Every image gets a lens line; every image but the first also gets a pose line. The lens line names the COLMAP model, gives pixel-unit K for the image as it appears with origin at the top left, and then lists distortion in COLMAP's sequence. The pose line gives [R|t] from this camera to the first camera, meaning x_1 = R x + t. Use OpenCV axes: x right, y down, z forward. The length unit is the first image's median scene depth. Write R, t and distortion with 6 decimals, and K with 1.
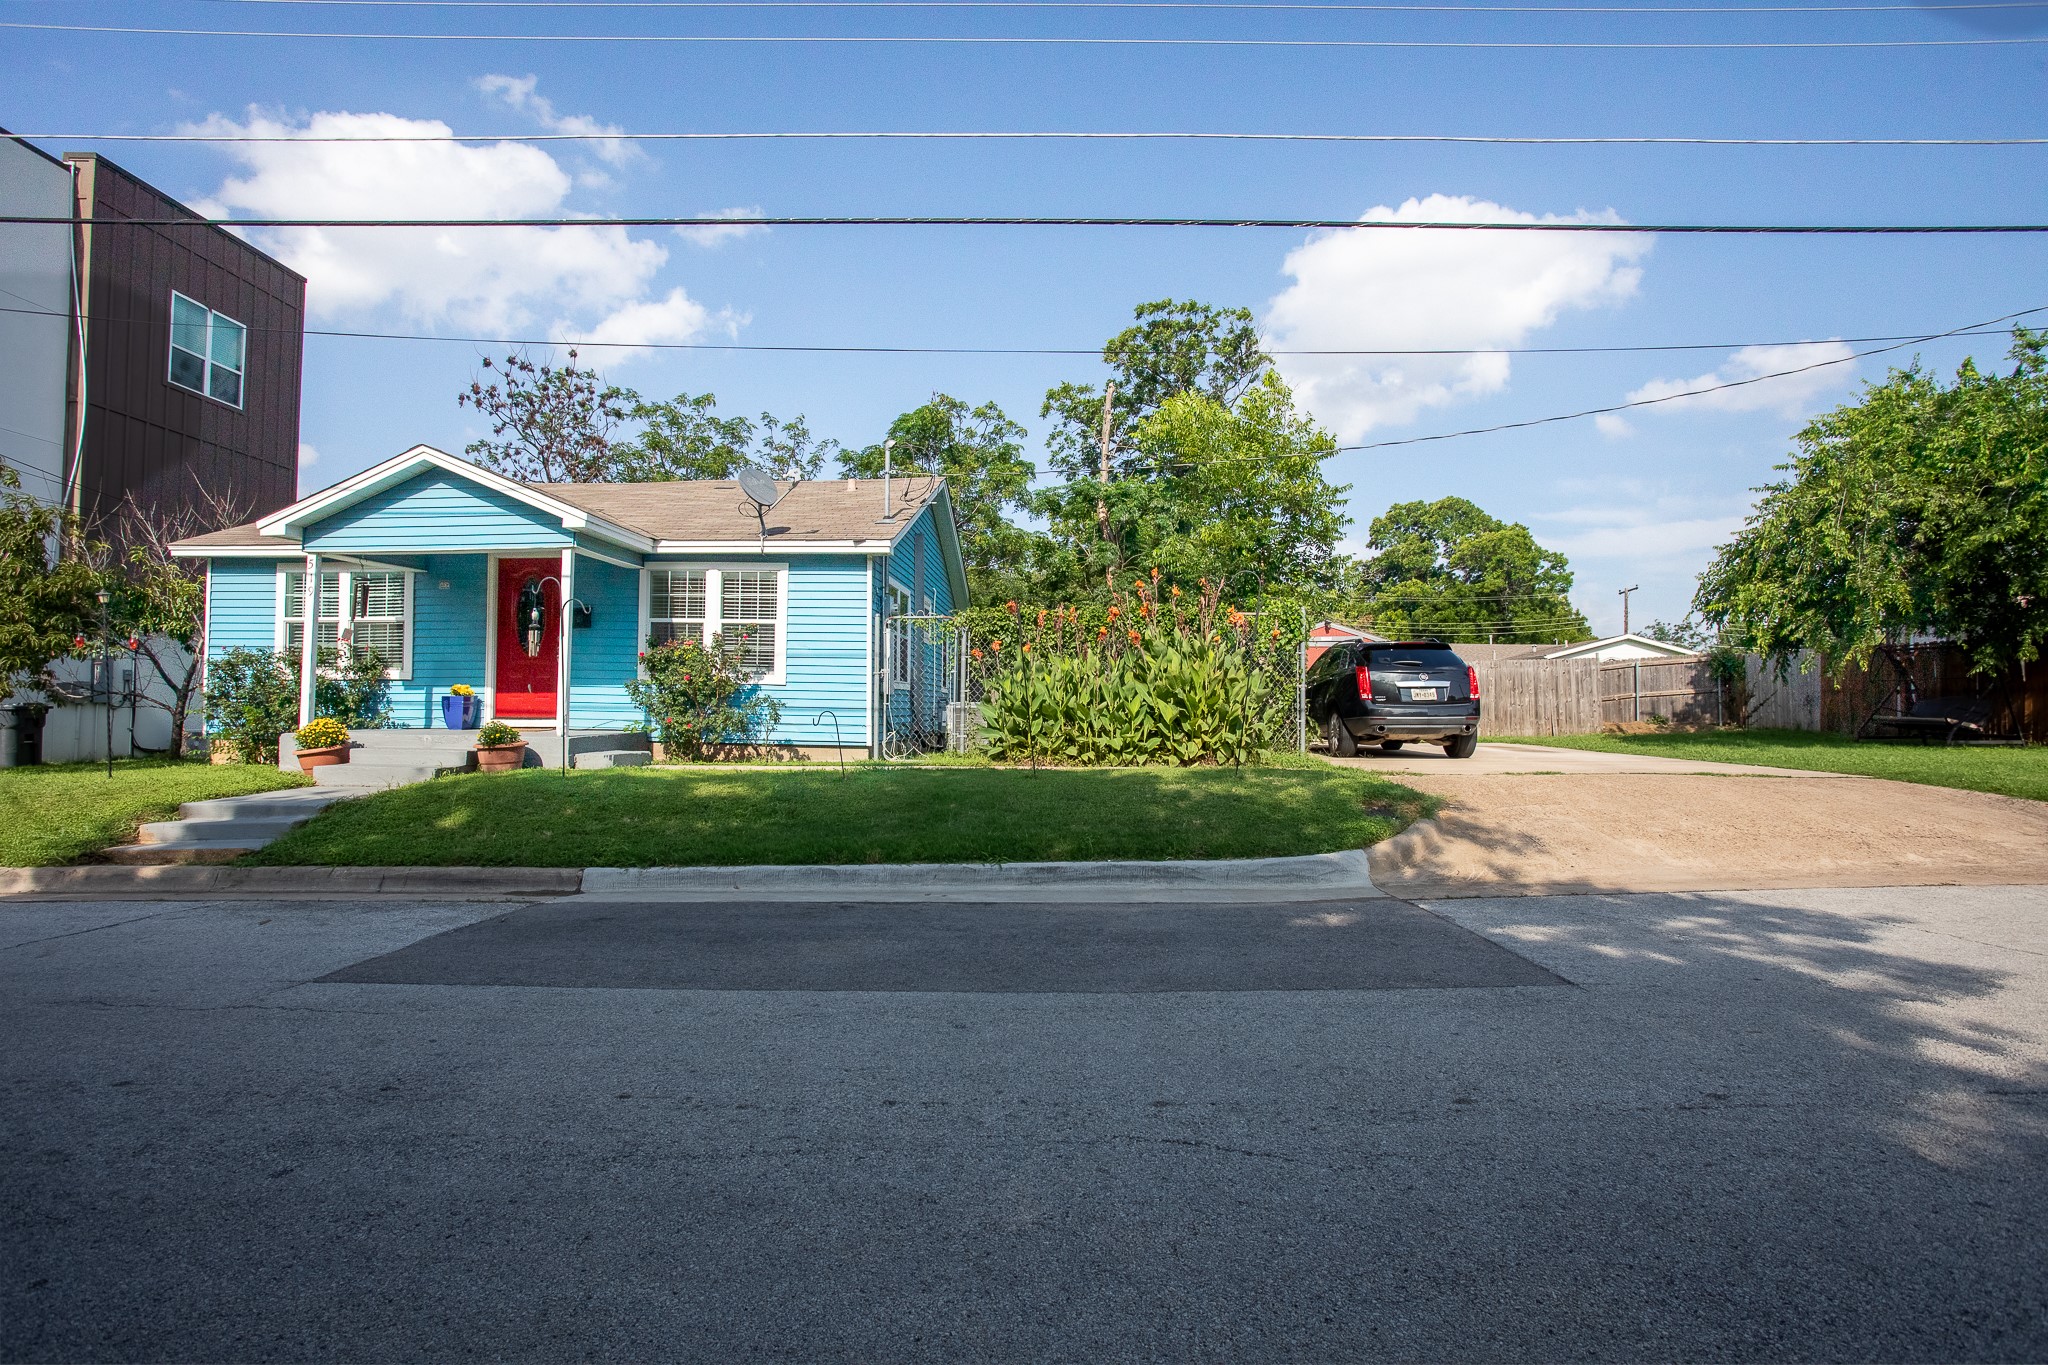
lens RADIAL K [[1000.5, 0, 1025.7], [0, 1000.5, 679.8], [0, 0, 1]] dist [-0.072992, 0.031701]
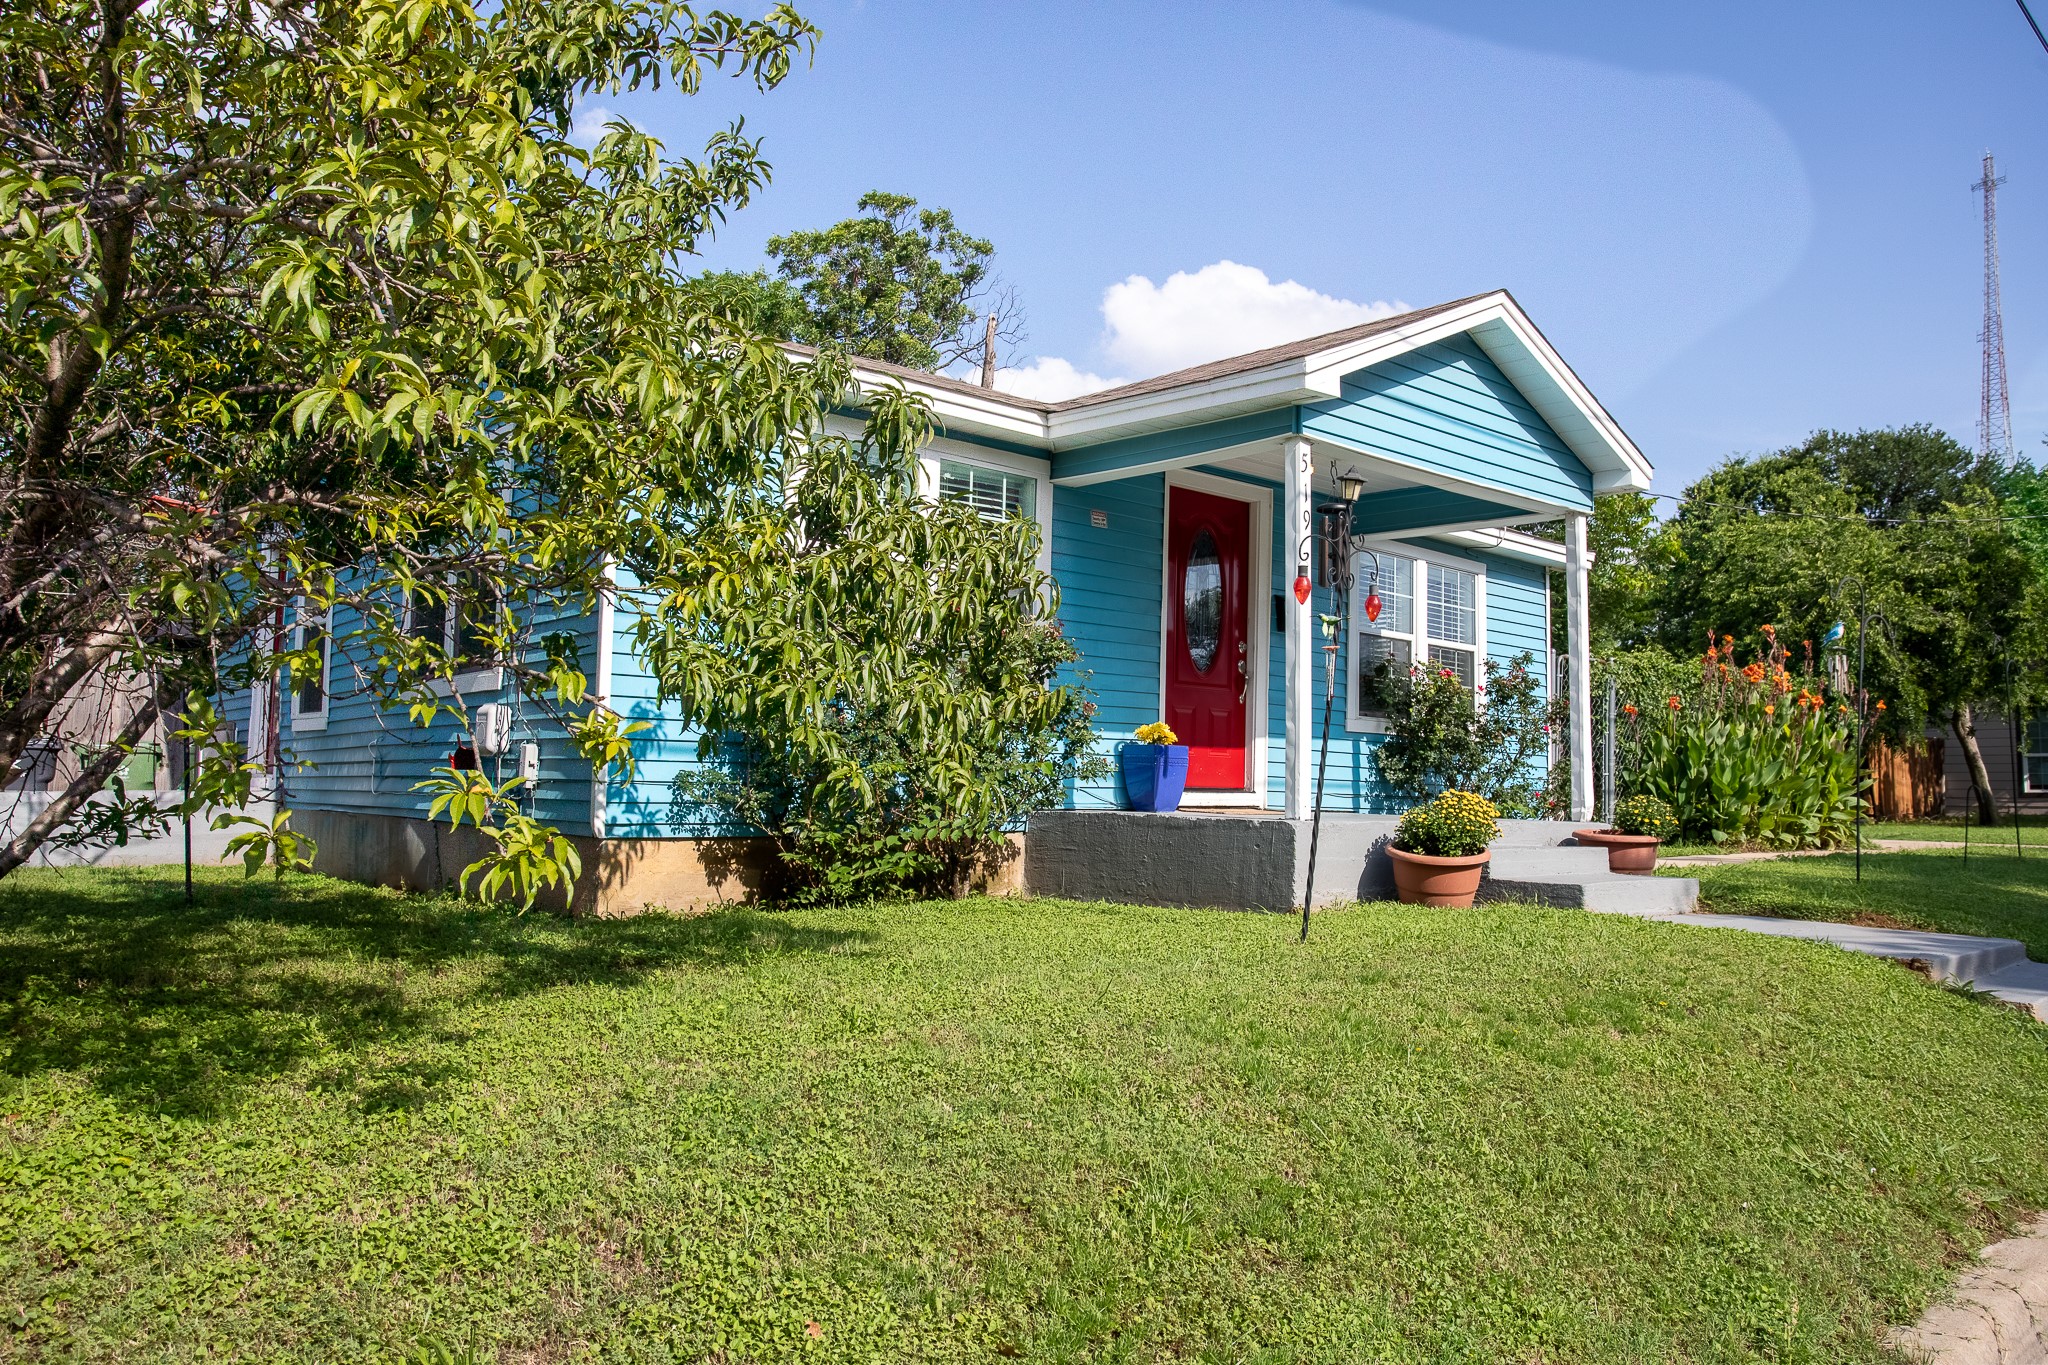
lens RADIAL K [[1422.4, 0, 1024.0], [0, 1422.4, 682.5], [0, 0, 1]] dist [-0.039211, 0.048253]
pose [[0.729626, 0.059835, 0.681223, -1.131220], [-0.033663, 0.998100, -0.051614, 0.024602], [-0.683017, 0.014727, 0.730254, 0.509419]]
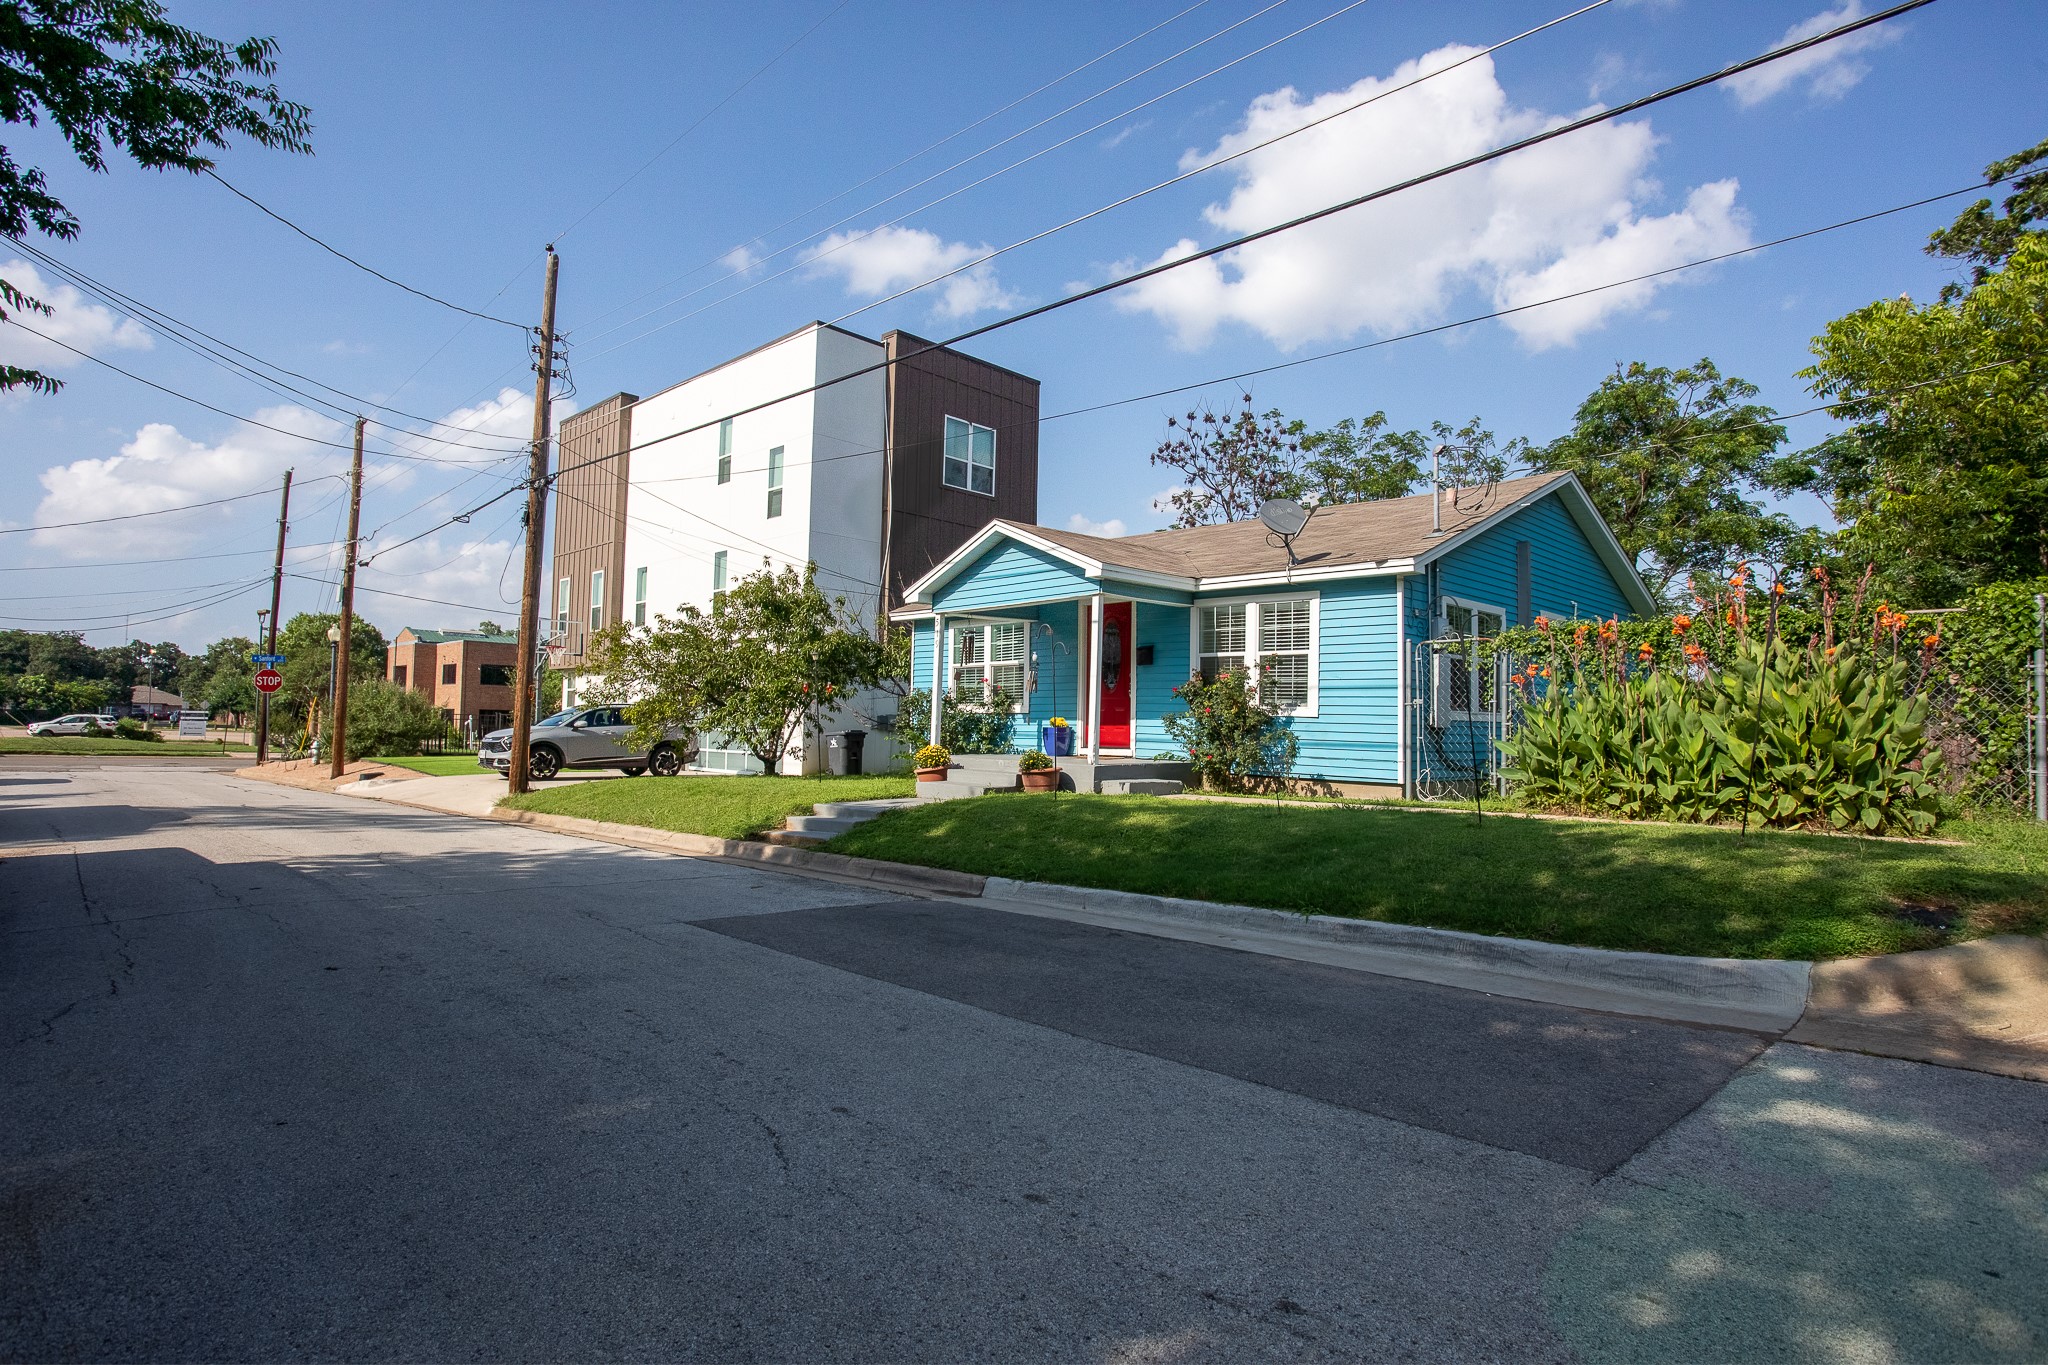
lens RADIAL K [[1055.0, 0, 1024.0], [0, 1055.0, 682.5], [0, 0, 1]] dist [-0.081112, 0.047099]
pose [[0.724486, -0.023051, -0.688904, 0.252126], [0.005470, 0.999601, -0.027695, -0.001906], [0.689268, 0.016296, 0.724323, 0.070371]]
